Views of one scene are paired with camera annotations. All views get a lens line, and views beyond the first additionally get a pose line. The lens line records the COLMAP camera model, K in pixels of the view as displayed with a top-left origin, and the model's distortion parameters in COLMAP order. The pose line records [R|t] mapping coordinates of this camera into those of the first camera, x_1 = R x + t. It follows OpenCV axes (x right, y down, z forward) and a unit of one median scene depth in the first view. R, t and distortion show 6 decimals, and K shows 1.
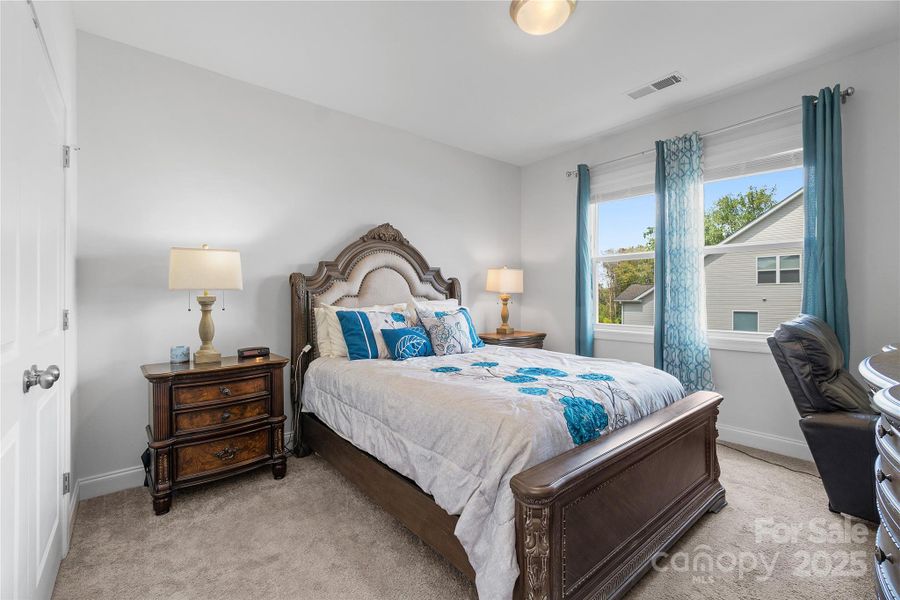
lens RADIAL K [[387.9, 0, 446.4], [0, 387.9, 295.7], [0, 0, 1]] dist [-0.003604, -0.000103]
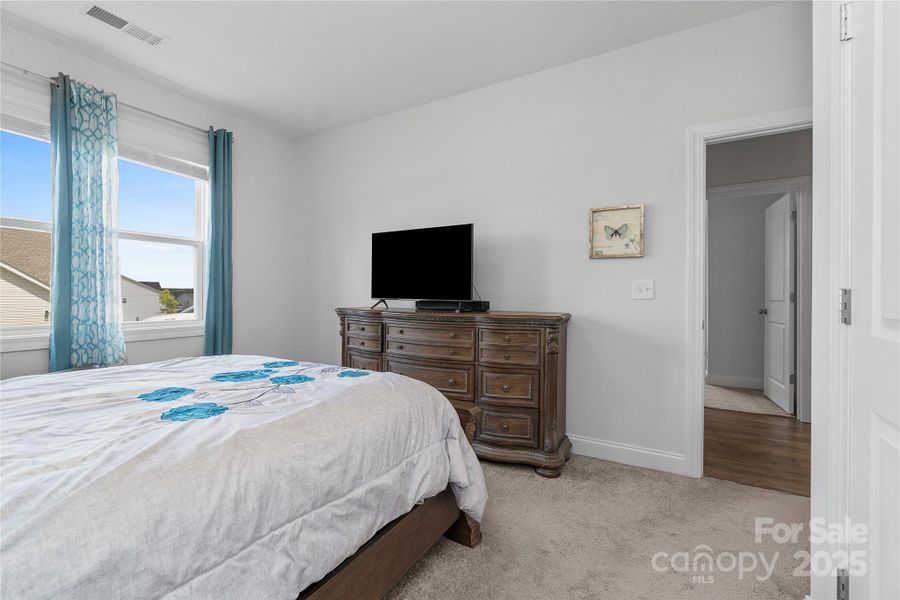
lens RADIAL K [[387.9, 0, 446.4], [0, 387.9, 295.7], [0, 0, 1]] dist [-0.003604, -0.000103]
pose [[-0.348211, -0.001307, 0.937415, -0.493127], [-0.018570, 0.999812, -0.005504, 0.019589], [-0.937232, -0.019324, -0.348170, 0.685742]]
